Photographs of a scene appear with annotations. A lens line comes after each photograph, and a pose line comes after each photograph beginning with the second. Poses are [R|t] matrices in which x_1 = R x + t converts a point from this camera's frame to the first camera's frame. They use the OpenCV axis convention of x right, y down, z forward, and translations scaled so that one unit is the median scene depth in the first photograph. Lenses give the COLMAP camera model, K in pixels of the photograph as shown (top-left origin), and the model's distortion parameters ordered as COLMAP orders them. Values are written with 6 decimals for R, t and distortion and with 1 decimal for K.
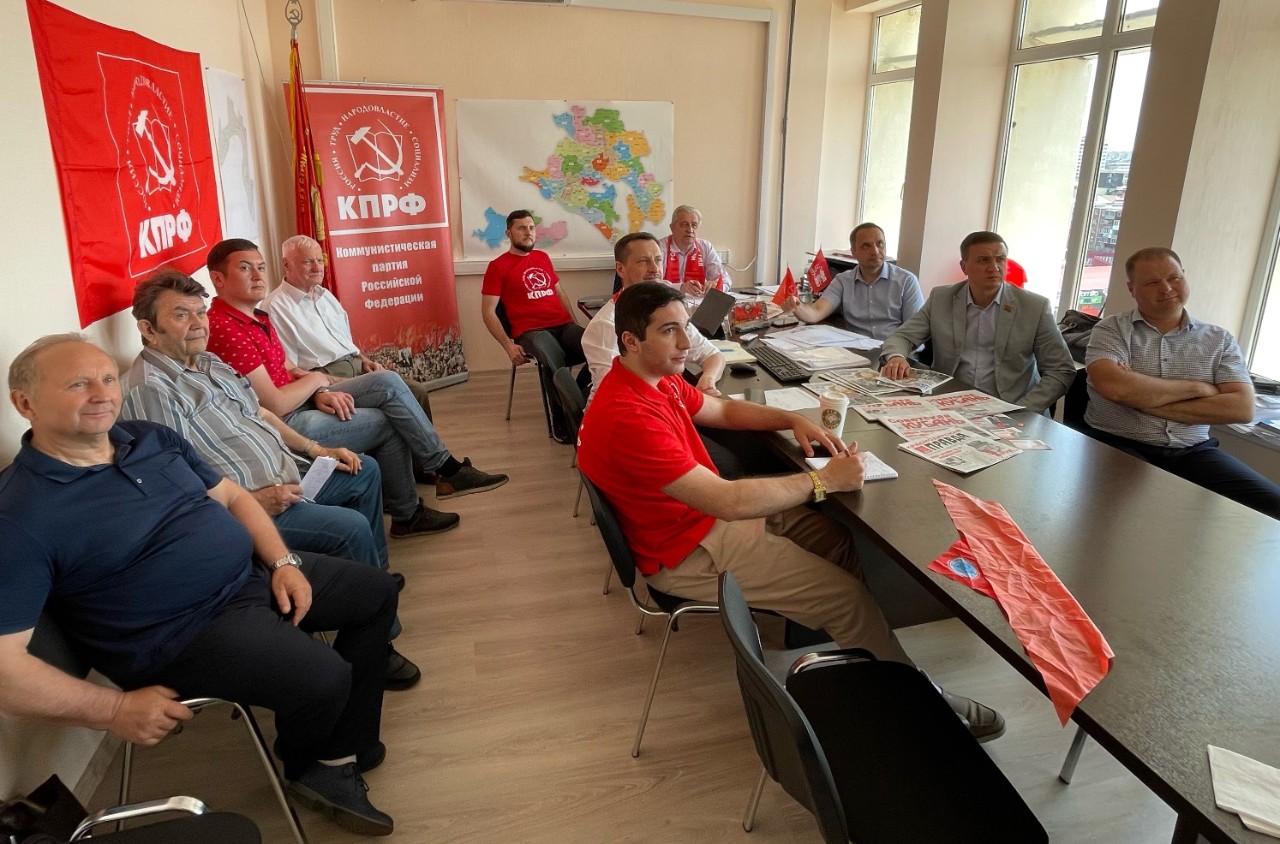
lens RADIAL K [[711.9, 0, 639.0], [0, 711.9, 337.6], [0, 0, 1]] dist [-0.006811, -0.000491]
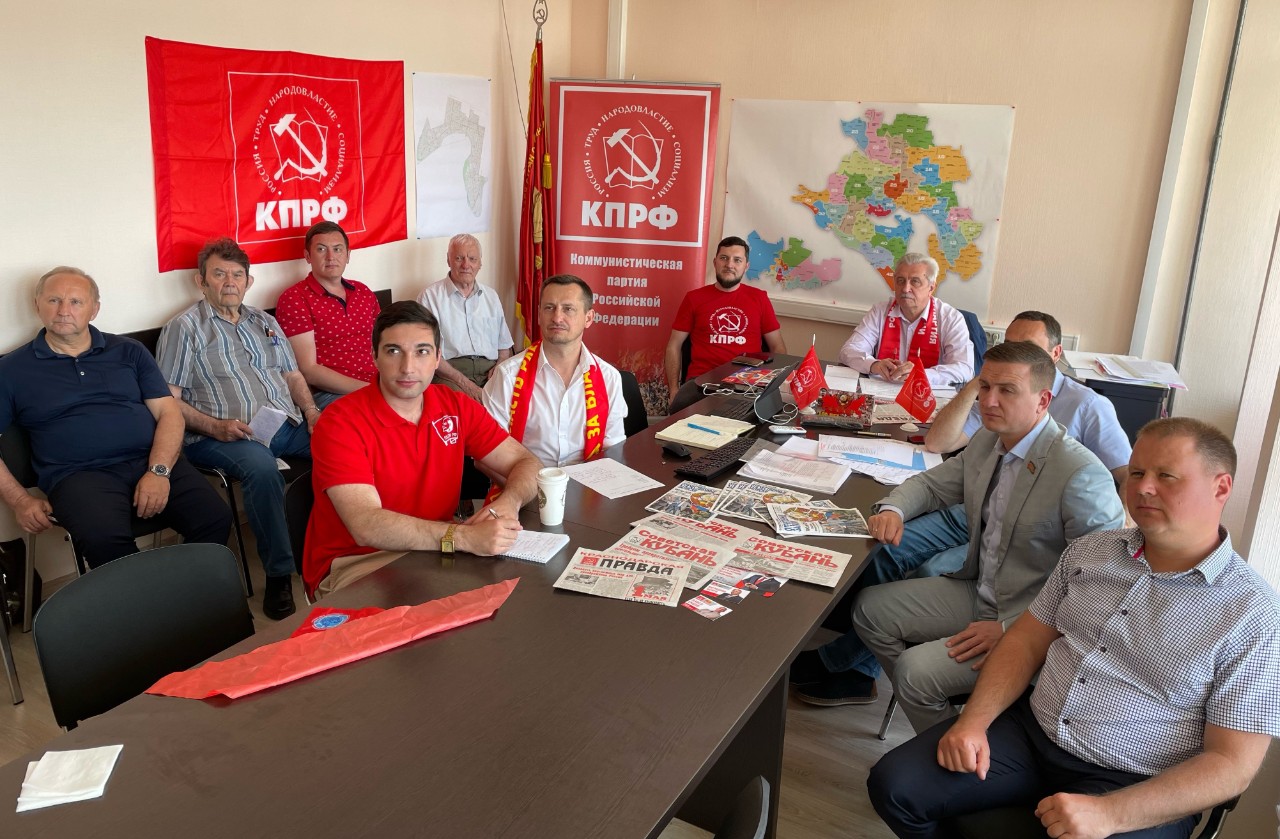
lens RADIAL K [[983.3, 0, 640.3], [0, 983.3, 416.8], [0, 0, 1]] dist [0.049759, -0.005247]
pose [[0.707730, 0.232942, -0.666975, 0.546914], [-0.224615, 0.969284, 0.100184, -0.062111], [0.669825, 0.078910, 0.738314, 0.085968]]
